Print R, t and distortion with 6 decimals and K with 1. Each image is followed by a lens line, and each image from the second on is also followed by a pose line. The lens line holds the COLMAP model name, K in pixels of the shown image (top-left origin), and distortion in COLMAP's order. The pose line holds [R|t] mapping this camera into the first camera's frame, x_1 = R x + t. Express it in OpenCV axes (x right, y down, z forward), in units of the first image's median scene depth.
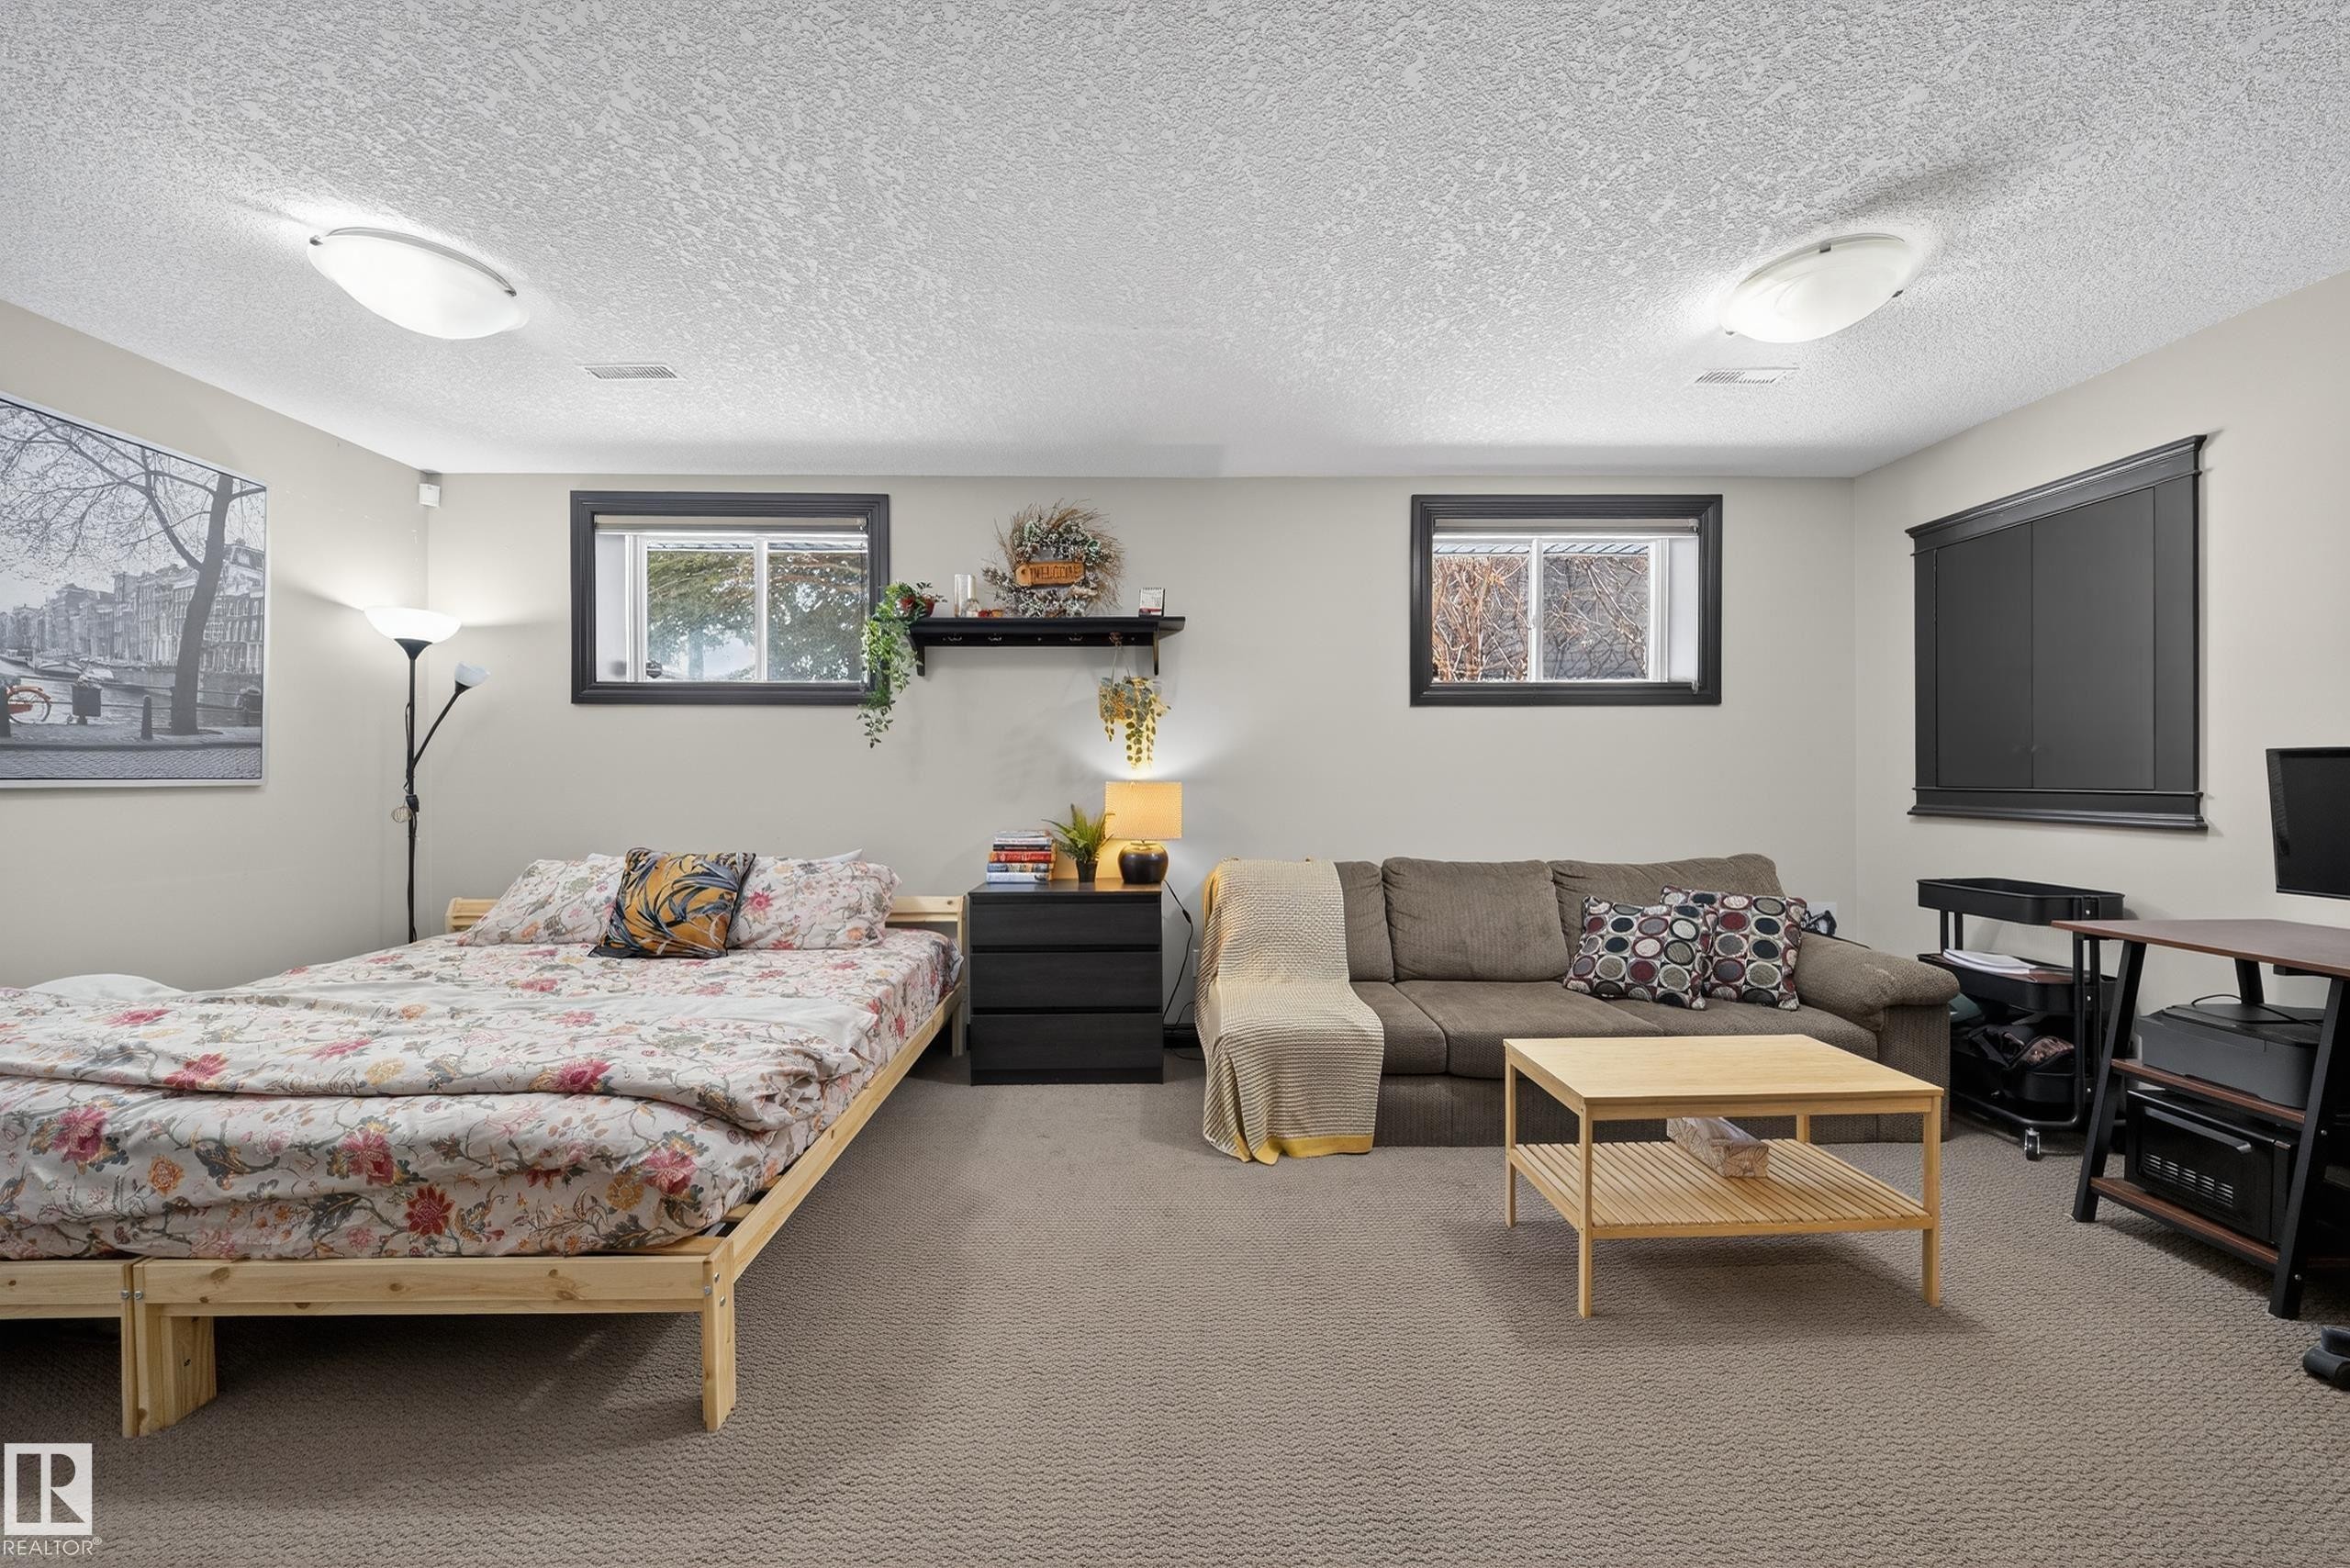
lens RADIAL K [[820.6, 0, 1171.0], [0, 820.6, 776.9], [0, 0, 1]] dist [0.000326, -0.003172]
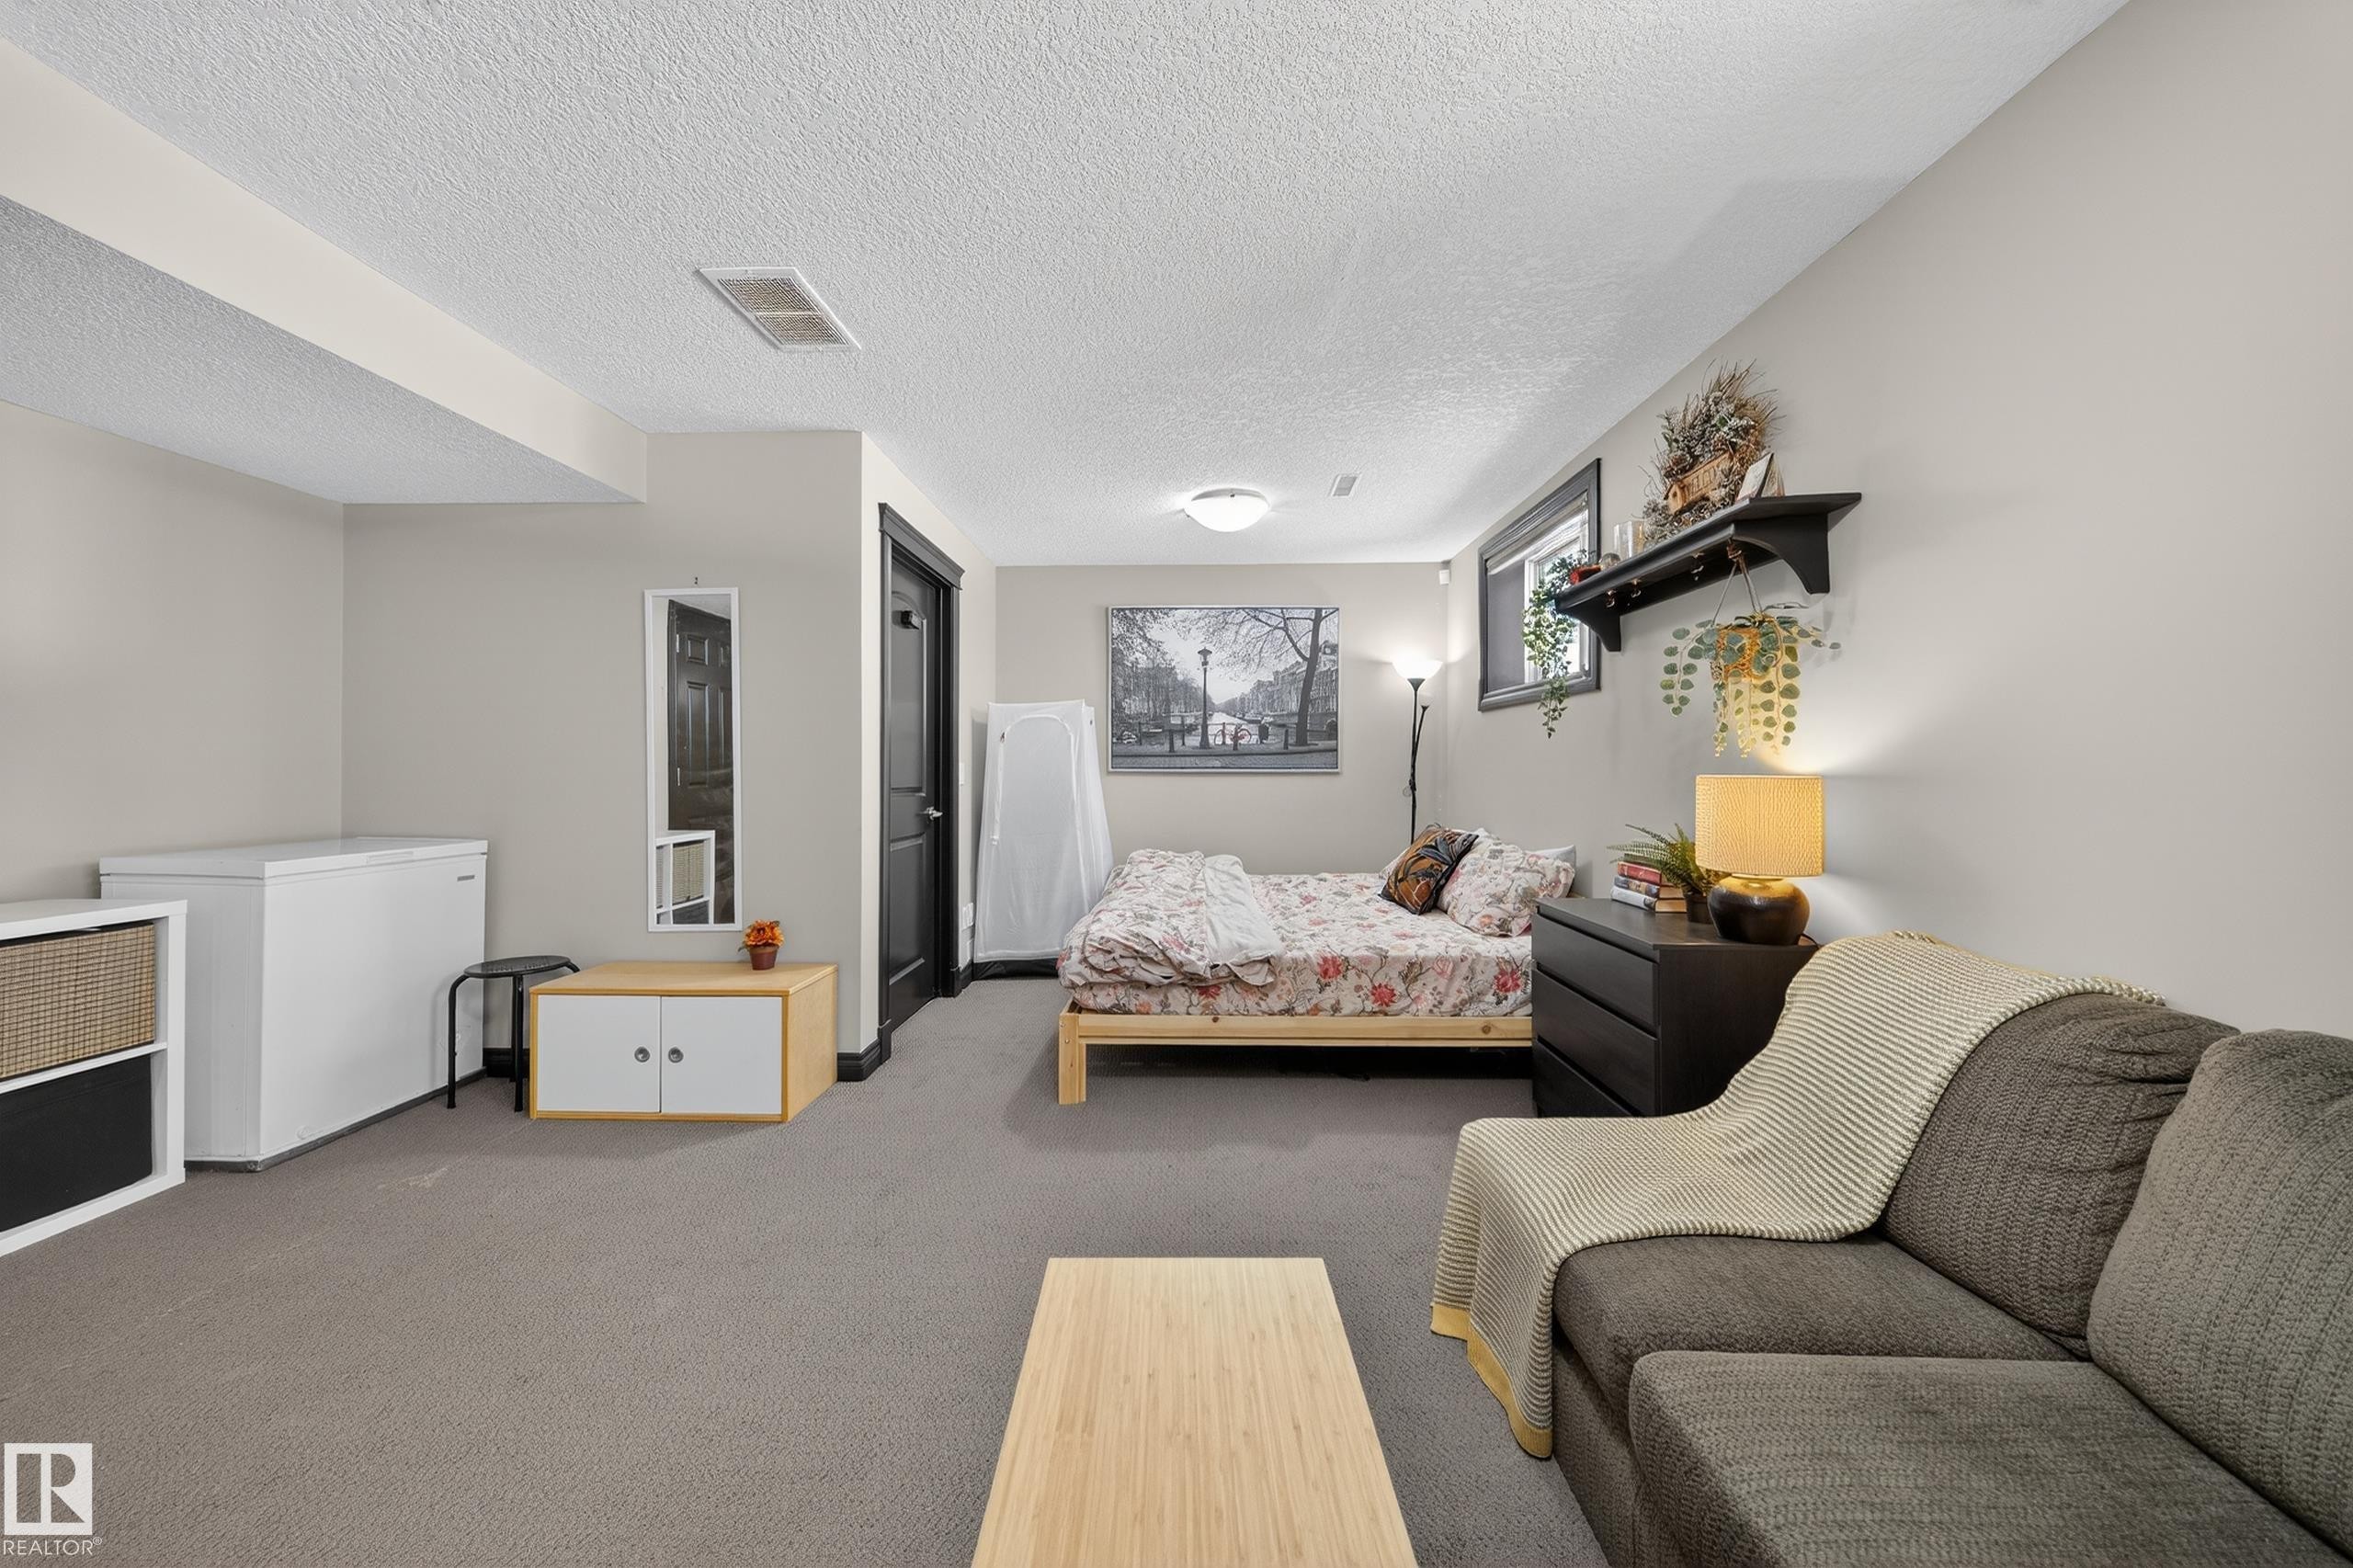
lens RADIAL K [[821.6, 0, 1172.5], [0, 821.6, 776.9], [0, 0, 1]] dist [0.000326, -0.003172]
pose [[-0.057640, 0.012535, -0.998259, 0.779309], [-0.003775, 0.999911, 0.012774, -0.001069], [0.998330, 0.004504, -0.057588, 0.774369]]
